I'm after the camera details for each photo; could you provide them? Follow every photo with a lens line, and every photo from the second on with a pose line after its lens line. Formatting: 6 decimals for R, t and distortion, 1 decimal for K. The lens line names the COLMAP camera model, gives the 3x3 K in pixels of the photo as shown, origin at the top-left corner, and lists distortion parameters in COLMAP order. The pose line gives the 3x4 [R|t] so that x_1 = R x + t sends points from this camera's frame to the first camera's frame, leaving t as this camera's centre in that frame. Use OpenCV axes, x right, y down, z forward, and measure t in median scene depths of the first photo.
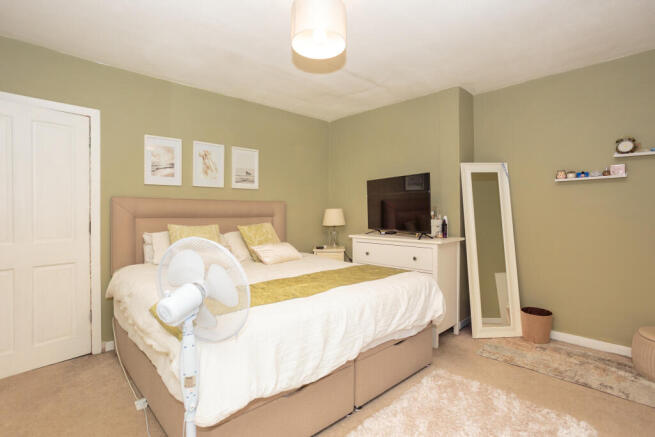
lens RADIAL K [[319.6, 0, 328.4], [0, 319.6, 214.0], [0, 0, 1]] dist [-0.016421, 0.004610]
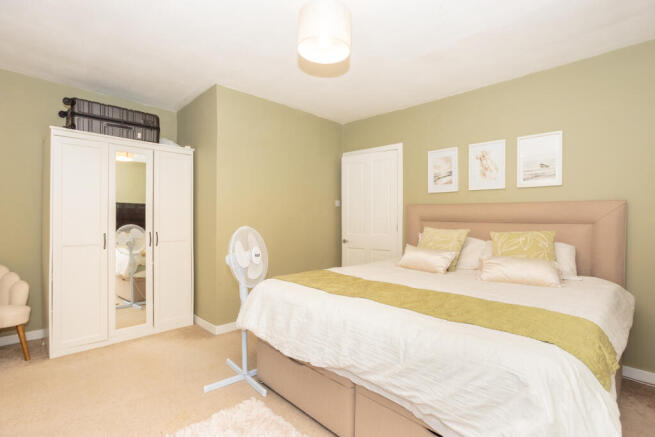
lens RADIAL K [[319.6, 0, 327.7], [0, 319.6, 216.8], [0, 0, 1]] dist [-0.016421, 0.004610]
pose [[0.041112, 0.003091, -0.999150, 0.582465], [-0.008600, 0.999959, 0.002739, -0.003946], [0.999118, 0.008480, 0.041137, 0.545739]]
